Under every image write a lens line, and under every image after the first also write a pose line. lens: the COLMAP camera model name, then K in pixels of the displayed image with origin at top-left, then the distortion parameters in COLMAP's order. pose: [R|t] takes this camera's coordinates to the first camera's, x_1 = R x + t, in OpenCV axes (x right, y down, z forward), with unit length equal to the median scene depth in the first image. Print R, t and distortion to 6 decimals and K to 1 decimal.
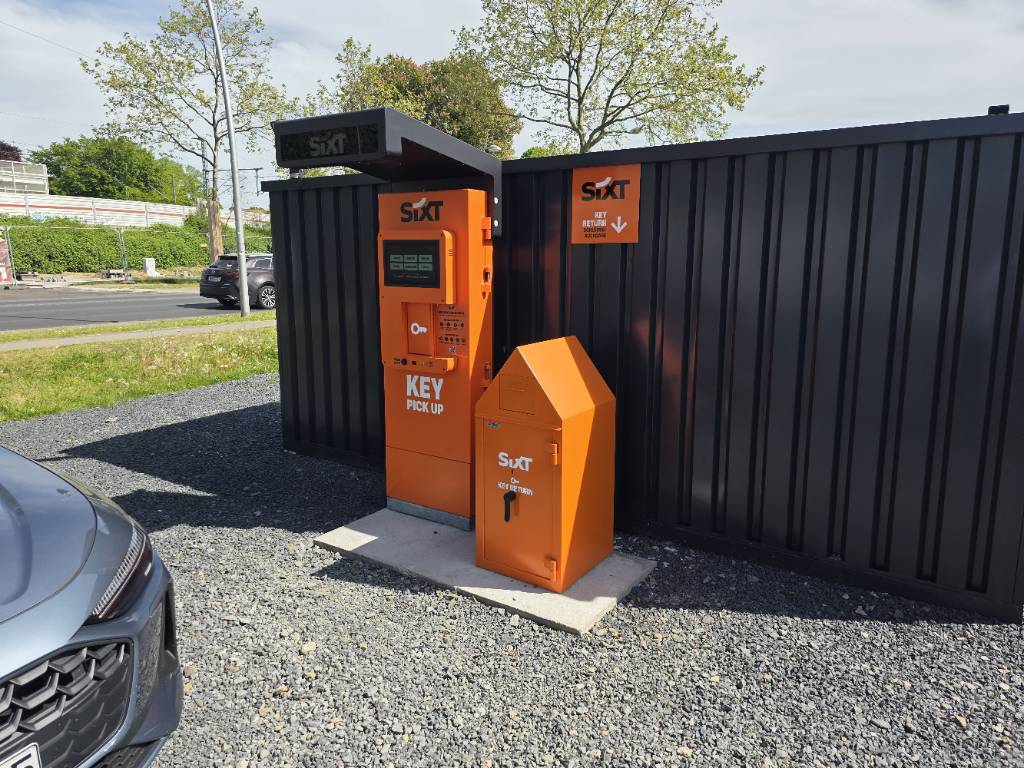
lens RADIAL K [[683.4, 0, 515.4], [0, 683.4, 378.1], [0, 0, 1]] dist [0.055299, -0.061507]
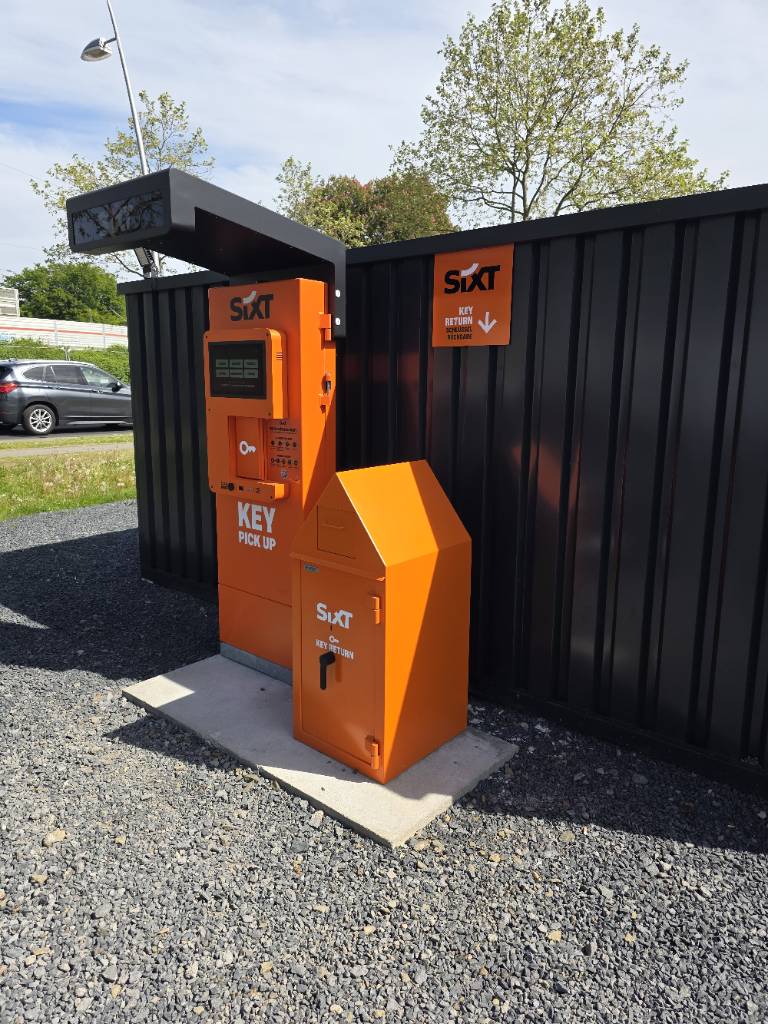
lens RADIAL K [[683.4, 0, 384.0], [0, 683.4, 512.0], [0, 0, 1]] dist [0.055299, -0.061507]
pose [[0.993344, 0.030044, -0.111201, 0.131796], [-0.028415, 0.999465, 0.016202, -0.012765], [0.111629, -0.012934, 0.993666, 0.193675]]
